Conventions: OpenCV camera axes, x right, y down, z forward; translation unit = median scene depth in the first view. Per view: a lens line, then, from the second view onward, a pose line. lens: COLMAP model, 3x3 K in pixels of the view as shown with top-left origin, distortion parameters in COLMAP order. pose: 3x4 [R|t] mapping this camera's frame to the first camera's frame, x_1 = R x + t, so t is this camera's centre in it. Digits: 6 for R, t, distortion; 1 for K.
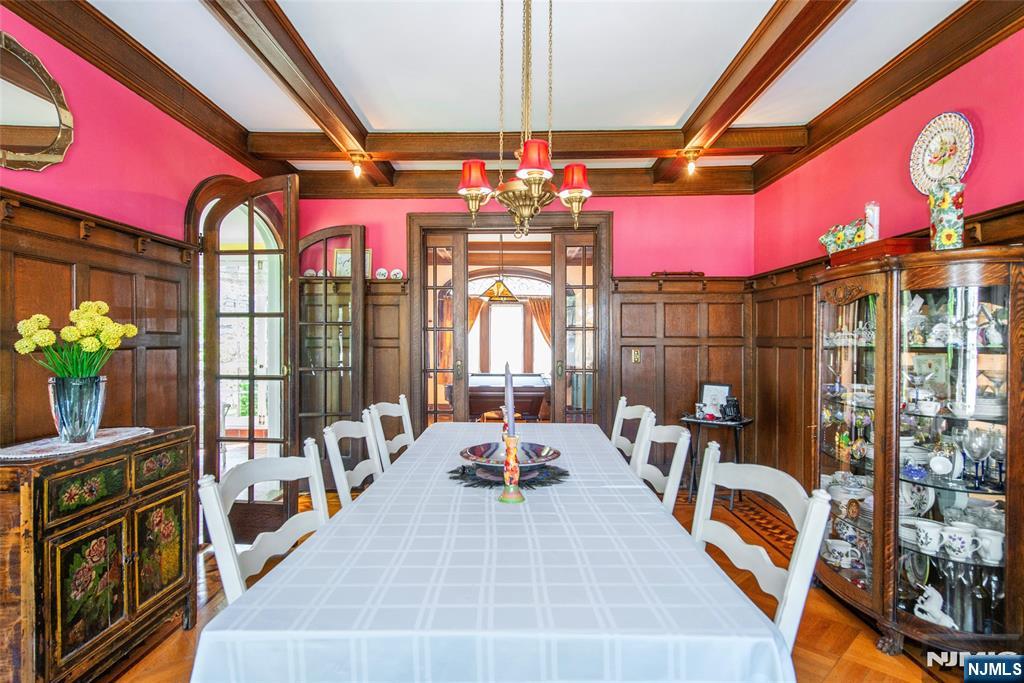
lens RADIAL K [[539.8, 0, 511.4], [0, 539.8, 345.5], [0, 0, 1]] dist [0.014484, -0.007000]
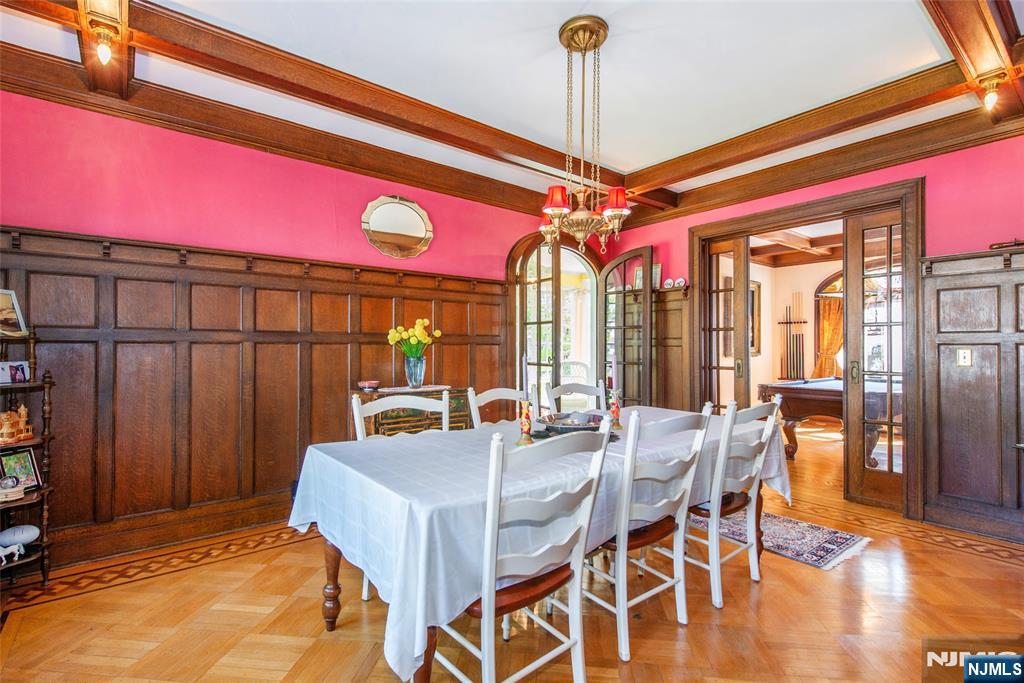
lens RADIAL K [[482.2, 0, 504.7], [0, 482.2, 343.8], [0, 0, 1]] dist [-0.000448, -0.000546]
pose [[0.616236, -0.004047, -0.787551, 0.380361], [-0.006578, 0.999925, -0.010286, 0.012408], [0.787534, 0.011519, 0.616163, 0.070675]]
